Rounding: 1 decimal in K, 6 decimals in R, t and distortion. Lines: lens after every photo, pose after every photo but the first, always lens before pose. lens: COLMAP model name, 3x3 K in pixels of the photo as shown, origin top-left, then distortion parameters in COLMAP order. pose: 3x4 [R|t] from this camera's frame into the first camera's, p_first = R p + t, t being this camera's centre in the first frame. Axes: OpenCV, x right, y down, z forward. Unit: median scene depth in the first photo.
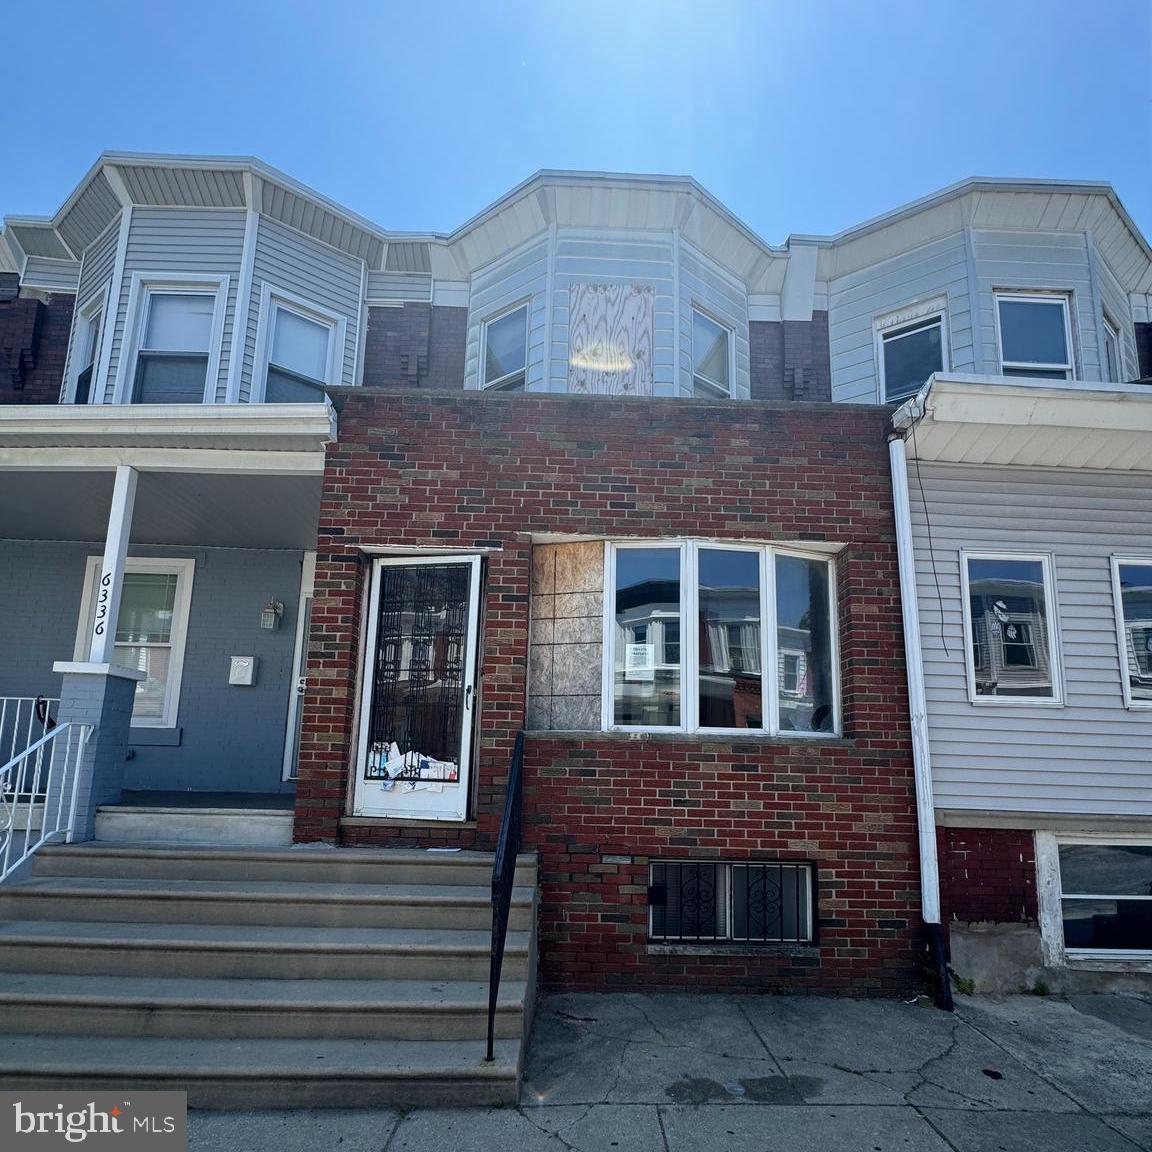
lens RADIAL K [[614.6, 0, 578.8], [0, 614.6, 697.7], [0, 0, 1]] dist [-0.001647, 0.000351]
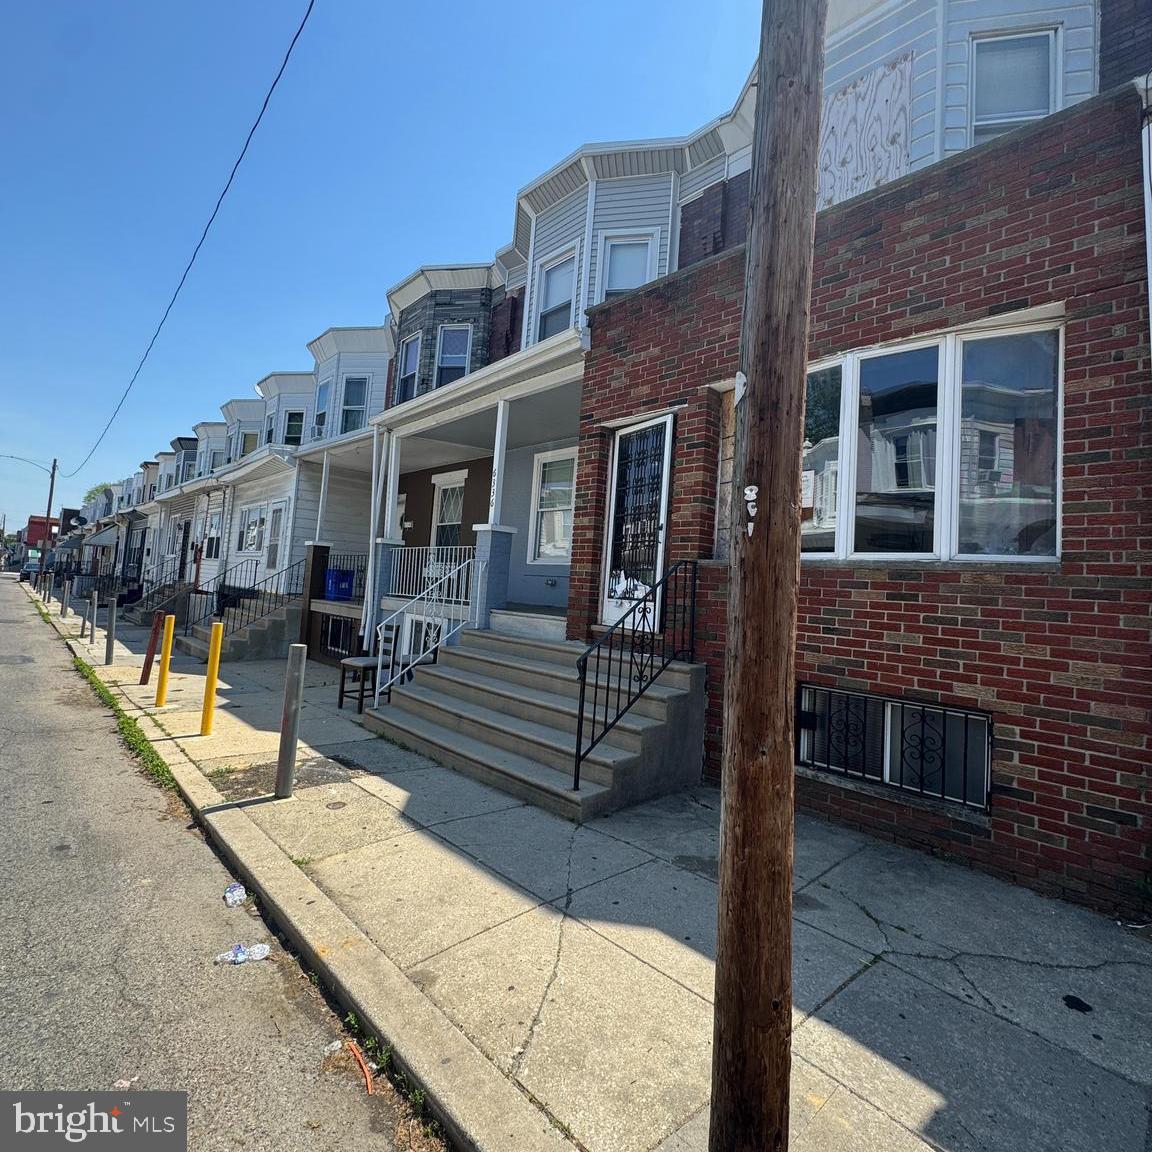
lens RADIAL K [[617.2, 0, 577.2], [0, 617.2, 560.5], [0, 0, 1]] dist [-0.002616, 0.000363]
pose [[0.667307, -0.017343, -0.744581, 0.622282], [0.041985, 0.999015, 0.014358, 0.028722], [0.743599, -0.040843, 0.667377, 0.052624]]
